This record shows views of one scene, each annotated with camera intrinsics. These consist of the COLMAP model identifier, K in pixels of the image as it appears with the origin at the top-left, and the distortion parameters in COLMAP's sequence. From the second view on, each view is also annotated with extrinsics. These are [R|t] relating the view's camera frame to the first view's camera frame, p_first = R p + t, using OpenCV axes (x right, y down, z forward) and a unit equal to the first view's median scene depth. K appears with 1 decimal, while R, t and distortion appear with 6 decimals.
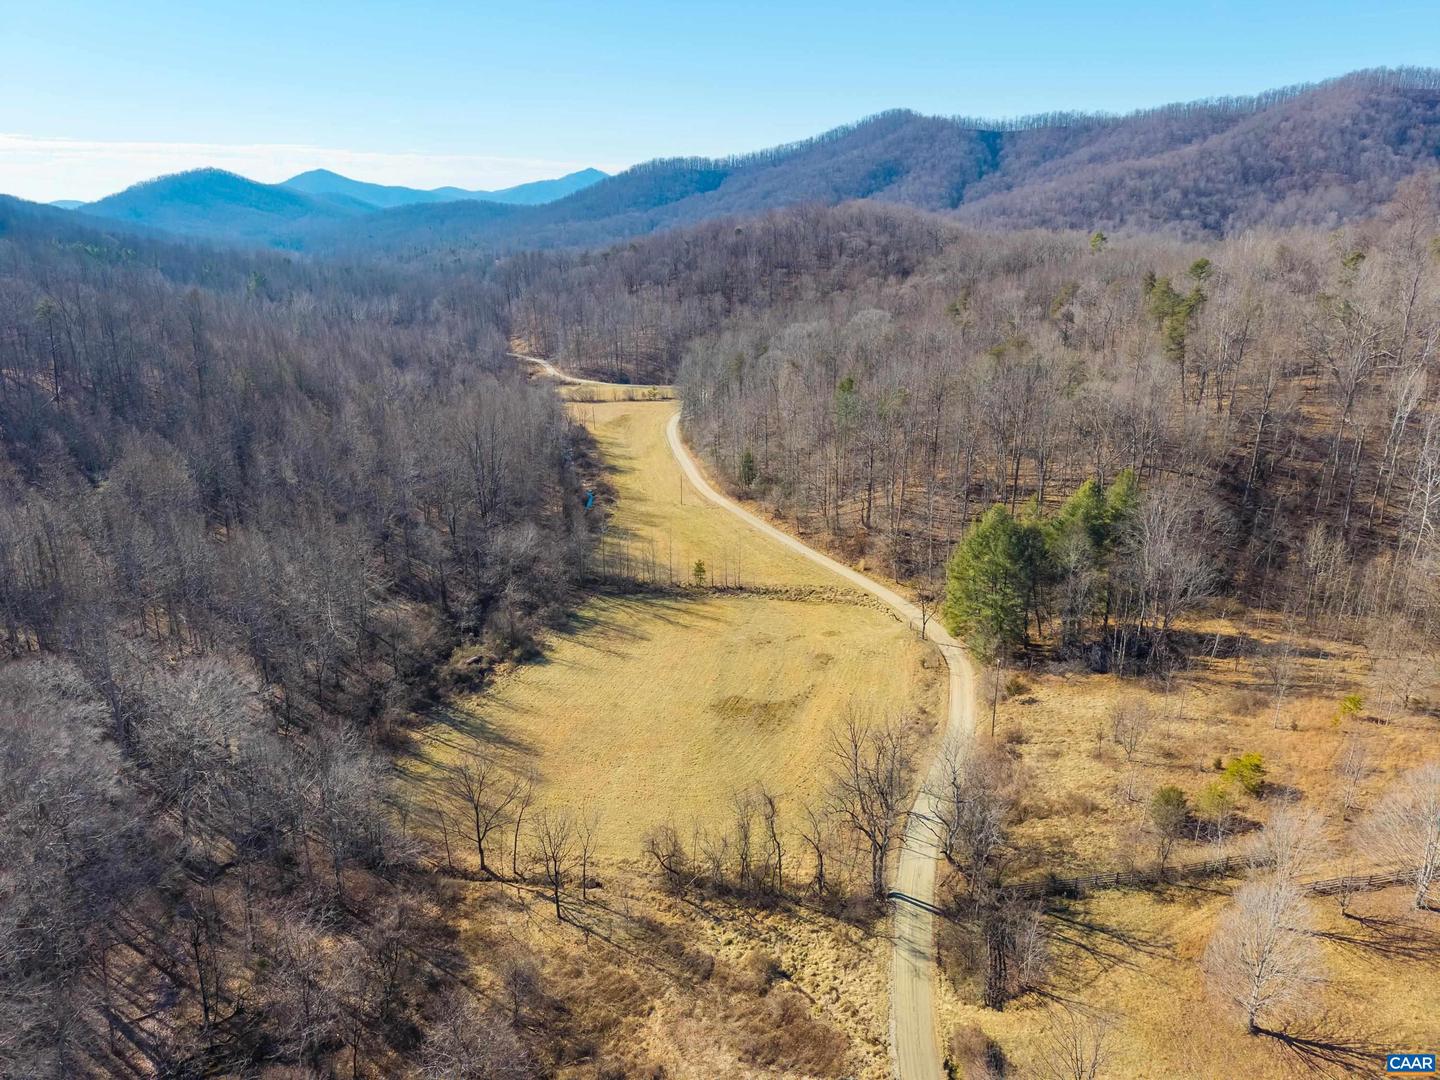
lens RADIAL K [[967.4, 0, 717.7], [0, 967.4, 532.4], [0, 0, 1]] dist [0.021782, -0.019737]
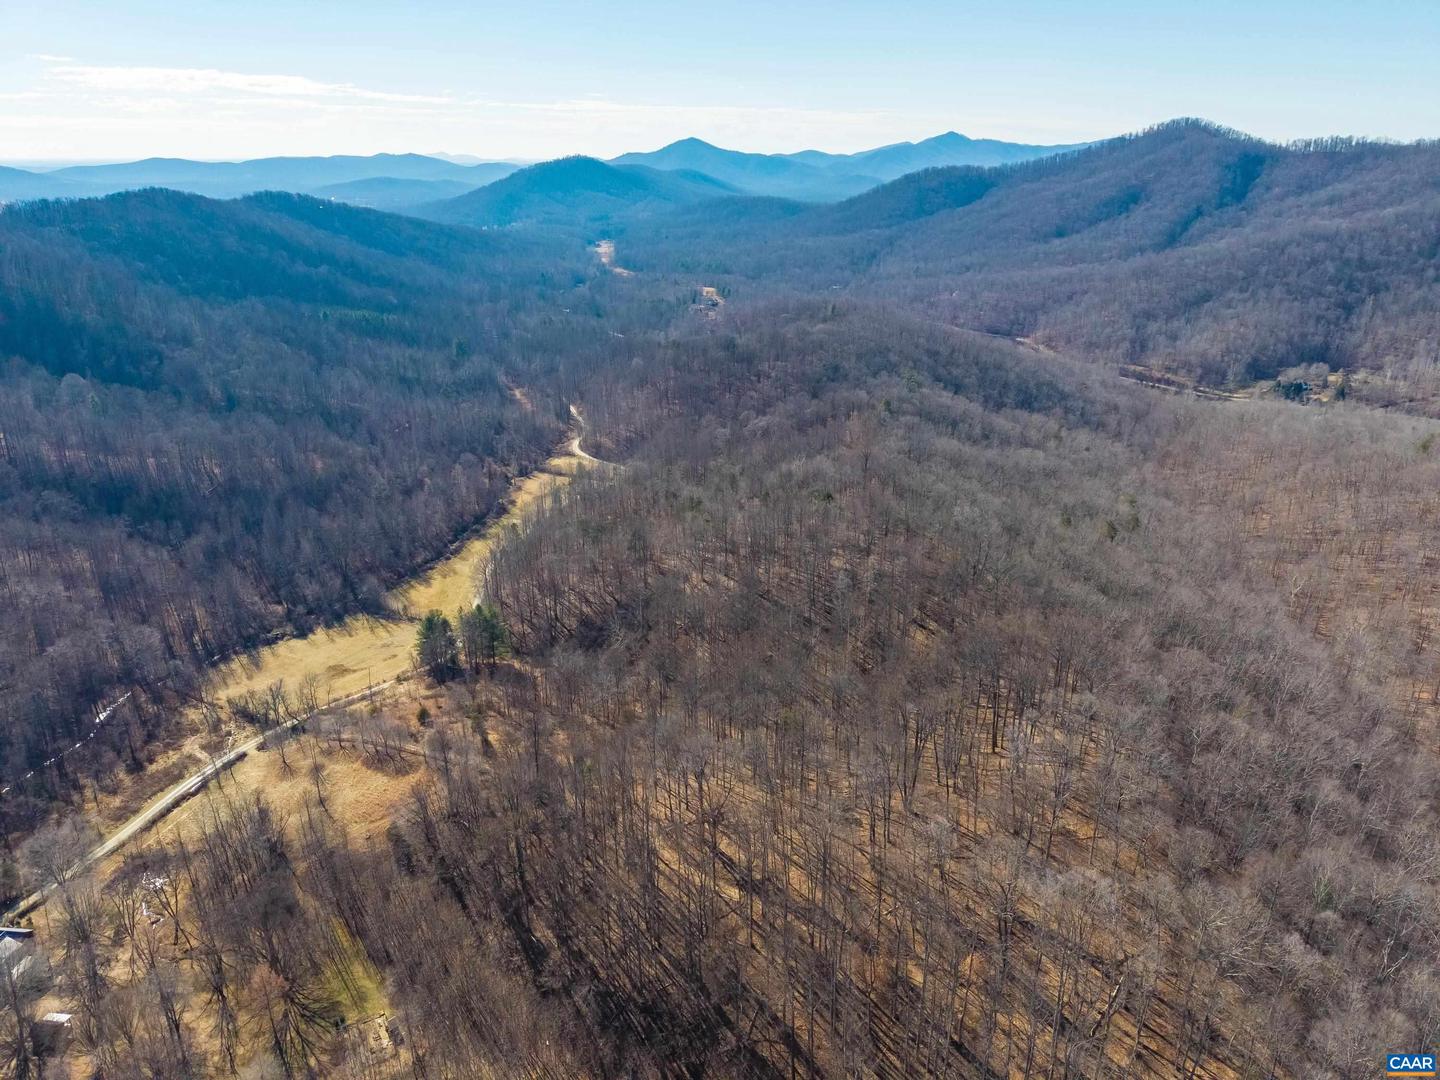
lens RADIAL K [[967.4, 0, 726.9], [0, 967.4, 541.9], [0, 0, 1]] dist [0.021782, -0.019737]
pose [[0.937440, 0.135914, -0.320520, 0.977089], [-0.118928, 0.990283, 0.072086, -0.257884], [0.327203, -0.029457, 0.944495, -0.626102]]
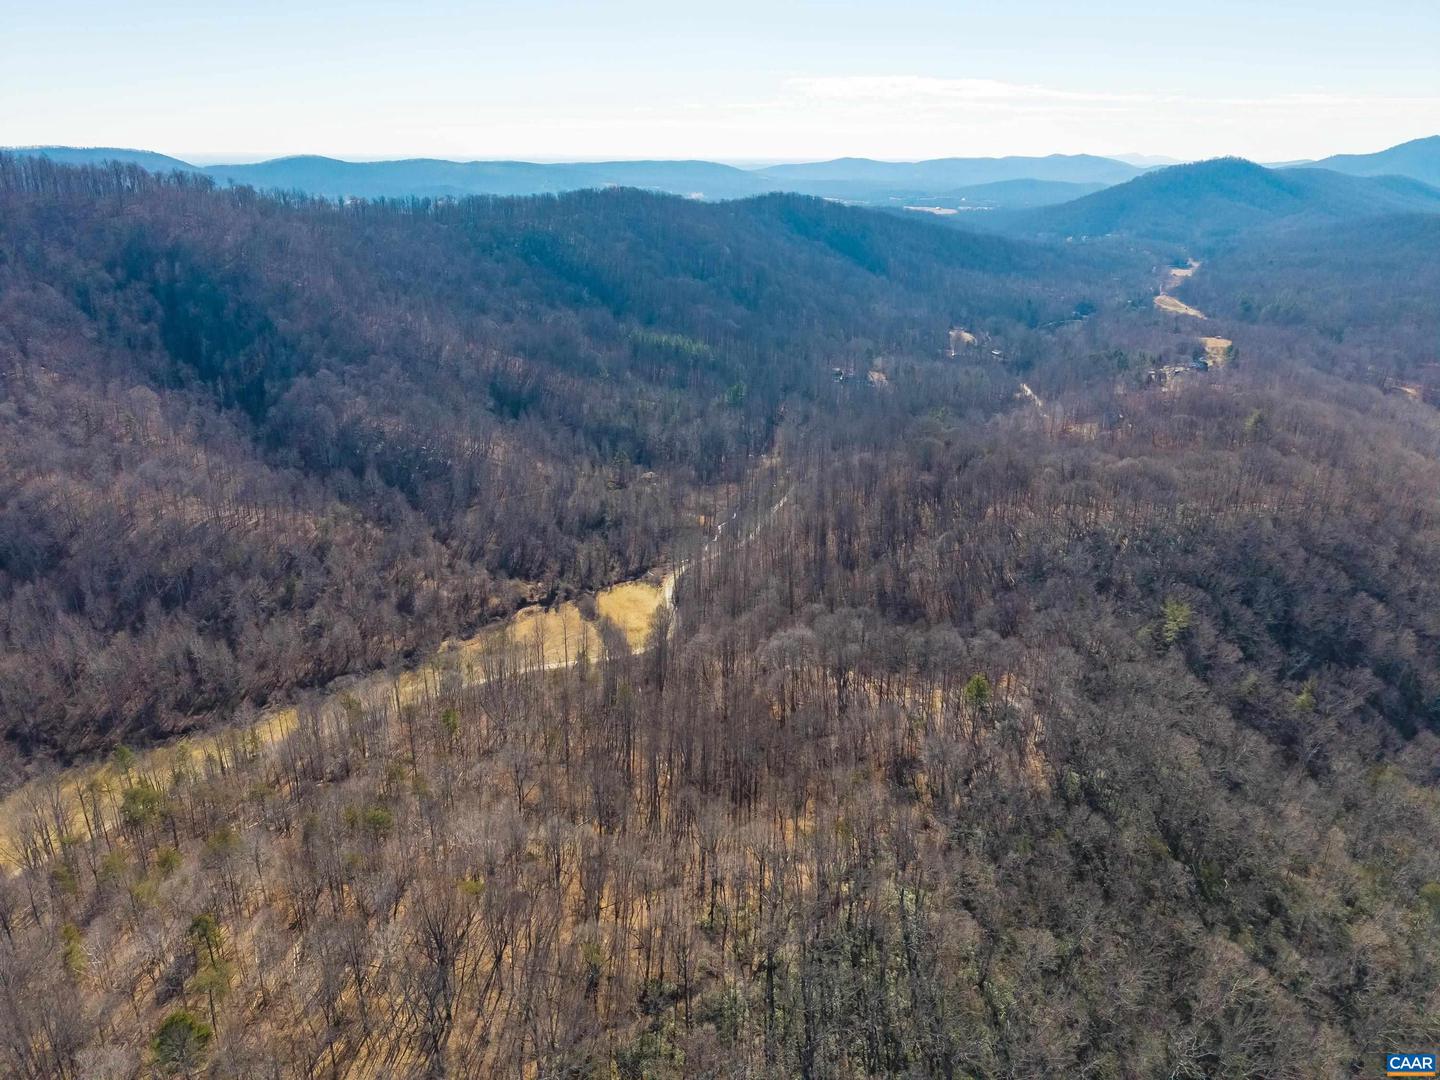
lens RADIAL K [[967.4, 0, 712.1], [0, 967.4, 537.9], [0, 0, 1]] dist [0.021782, -0.019737]
pose [[0.528018, 0.322895, -0.785453, 1.169731], [-0.283744, 0.938822, 0.195198, -0.708043], [0.800429, 0.119799, 0.587335, 0.674845]]
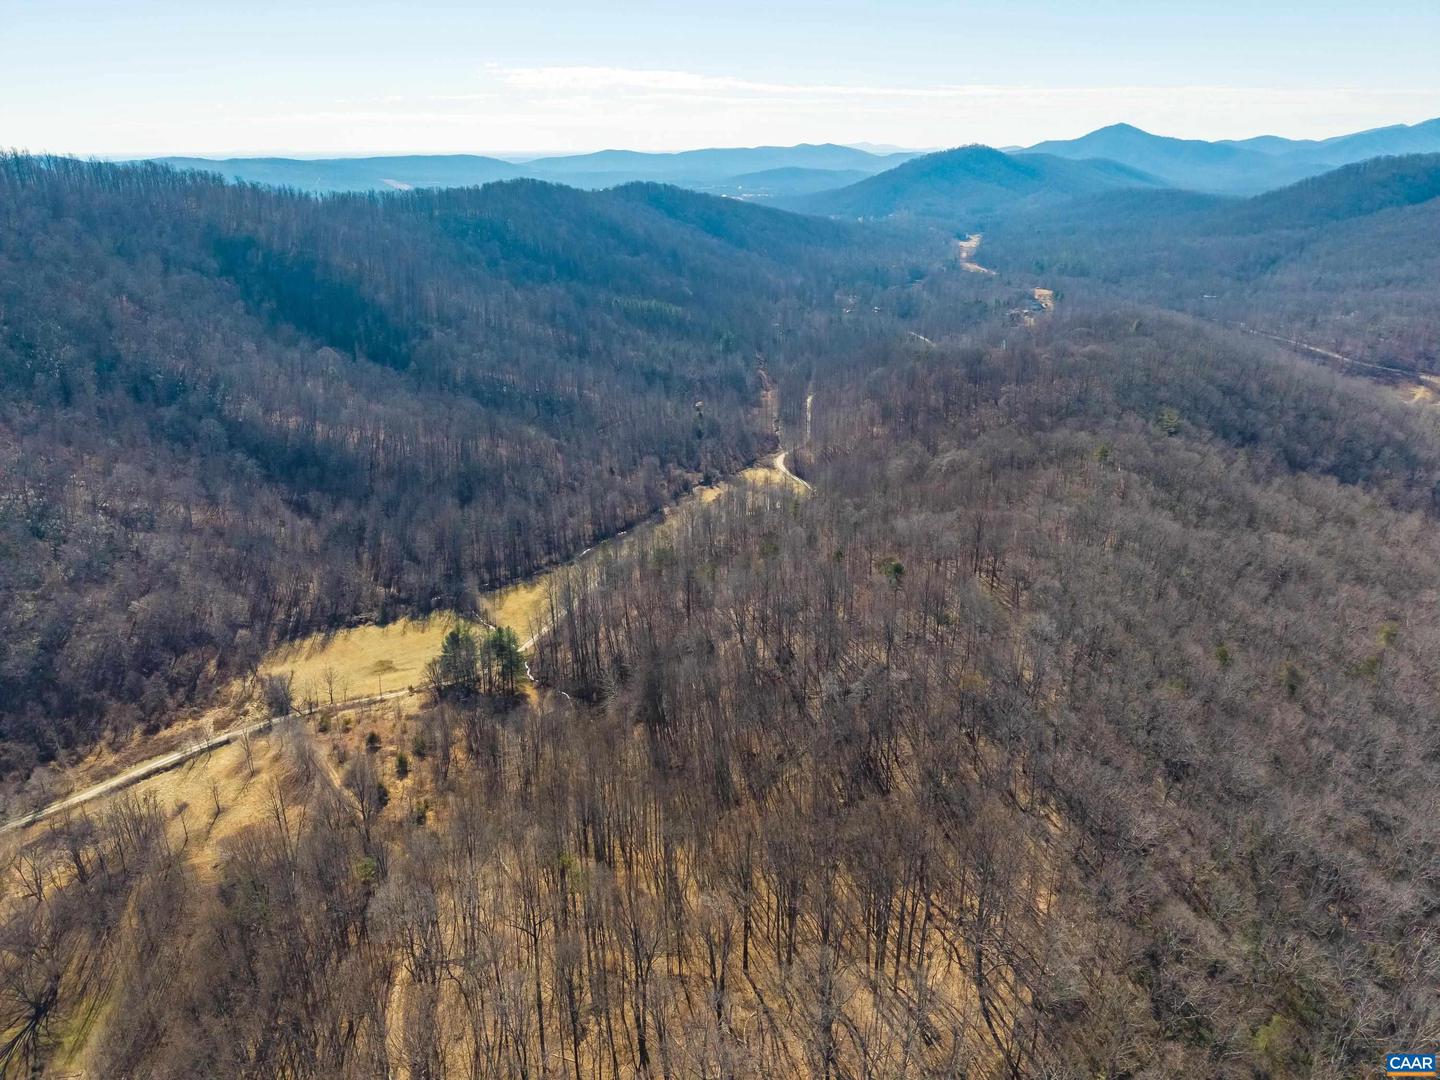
lens RADIAL K [[967.4, 0, 718.4], [0, 967.4, 542.8], [0, 0, 1]] dist [0.021782, -0.019737]
pose [[0.721522, 0.264826, -0.639745, 1.232406], [-0.222219, 0.963655, 0.148285, -0.397724], [0.655763, 0.035172, 0.754147, -0.236071]]
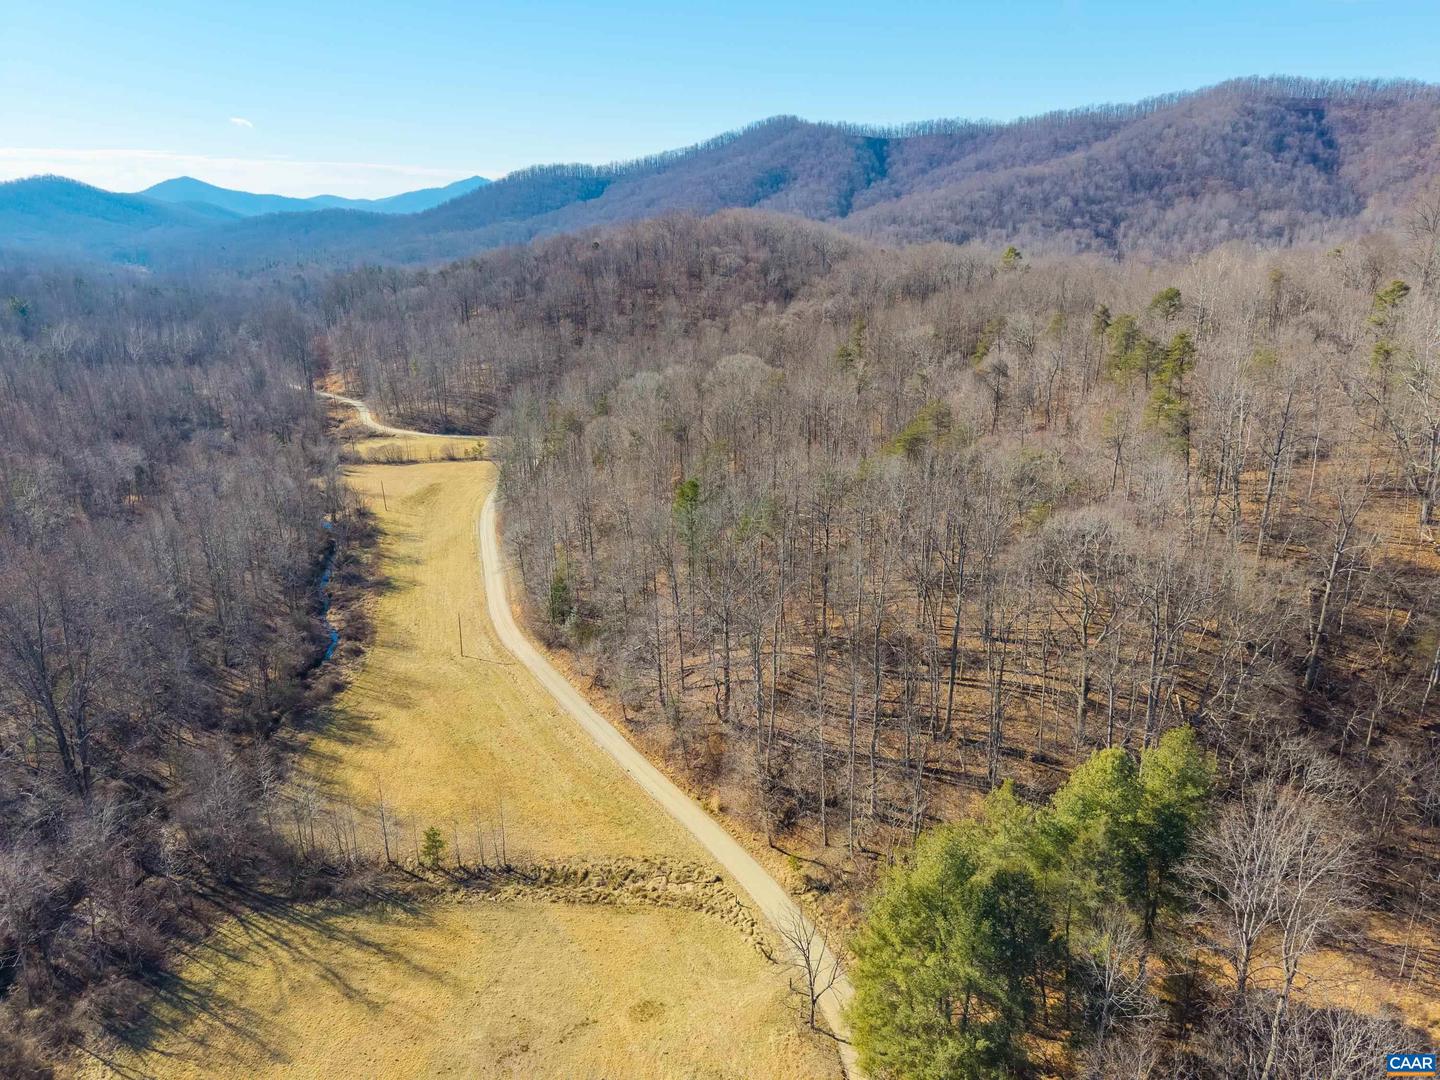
lens RADIAL K [[967.4, 0, 718.4], [0, 967.4, 531.5], [0, 0, 1]] dist [0.021782, -0.019737]
pose [[0.994521, -0.035097, 0.098470, 0.070770], [0.035913, 0.999334, -0.006524, -0.097344], [-0.098176, 0.010025, 0.995119, 0.281056]]
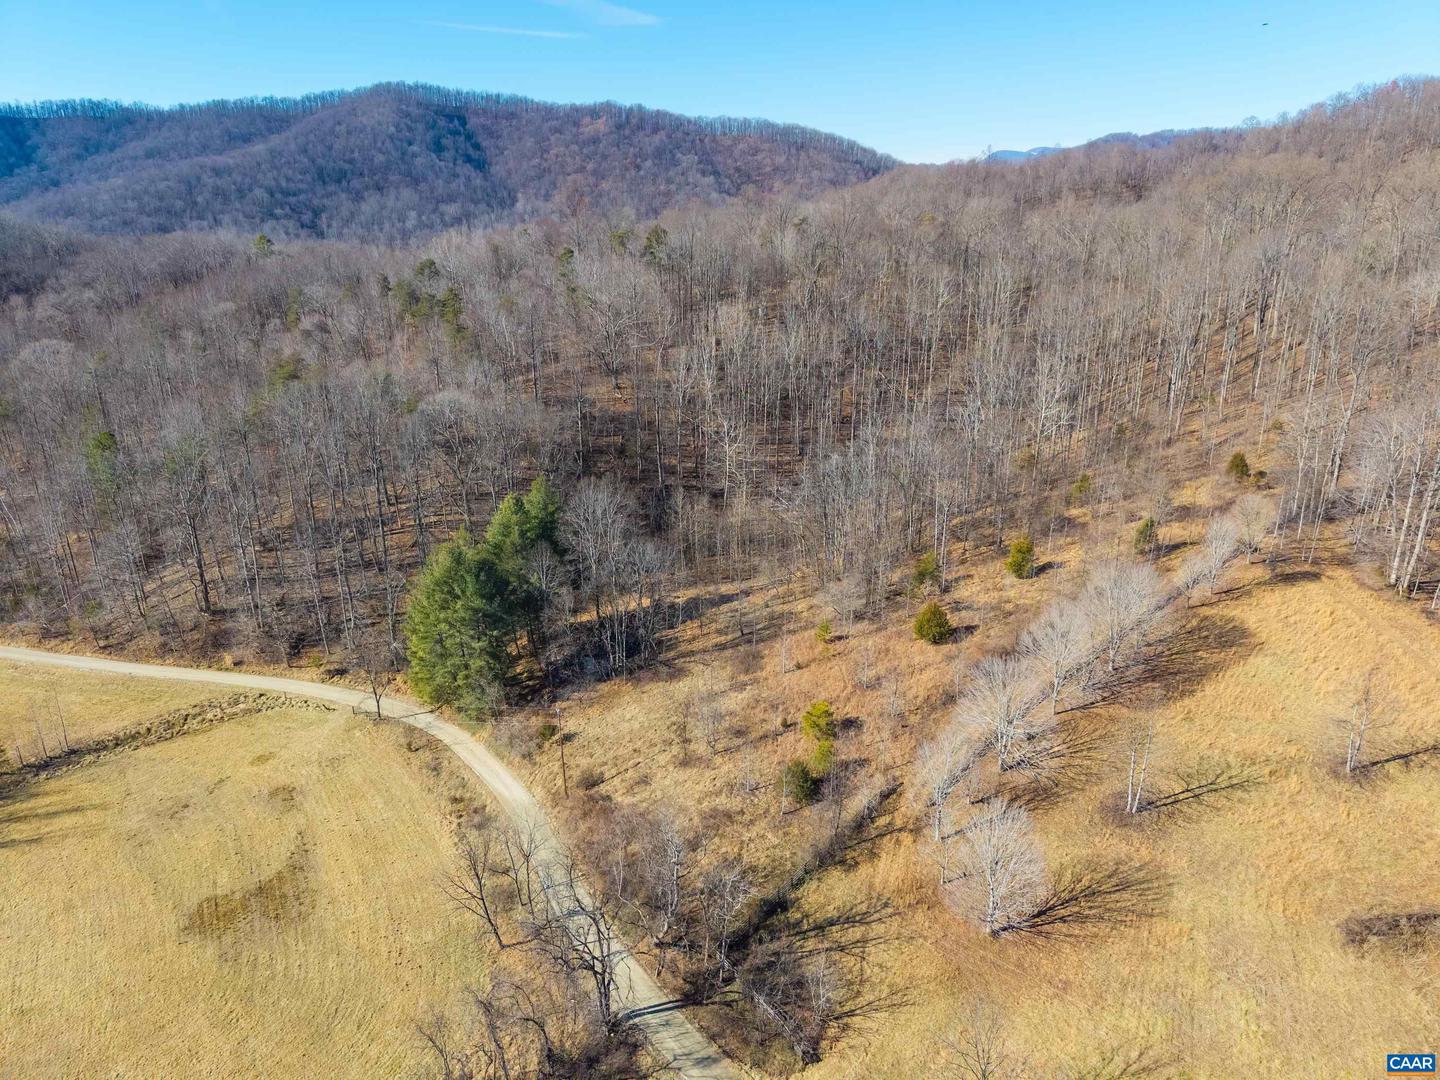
lens RADIAL K [[967.4, 0, 719.8], [0, 967.4, 534.3], [0, 0, 1]] dist [0.021782, -0.019737]
pose [[0.646279, -0.247732, 0.721770, -0.100415], [0.245970, 0.962984, 0.110280, -0.039476], [-0.722373, 0.106262, 0.683290, 0.114576]]
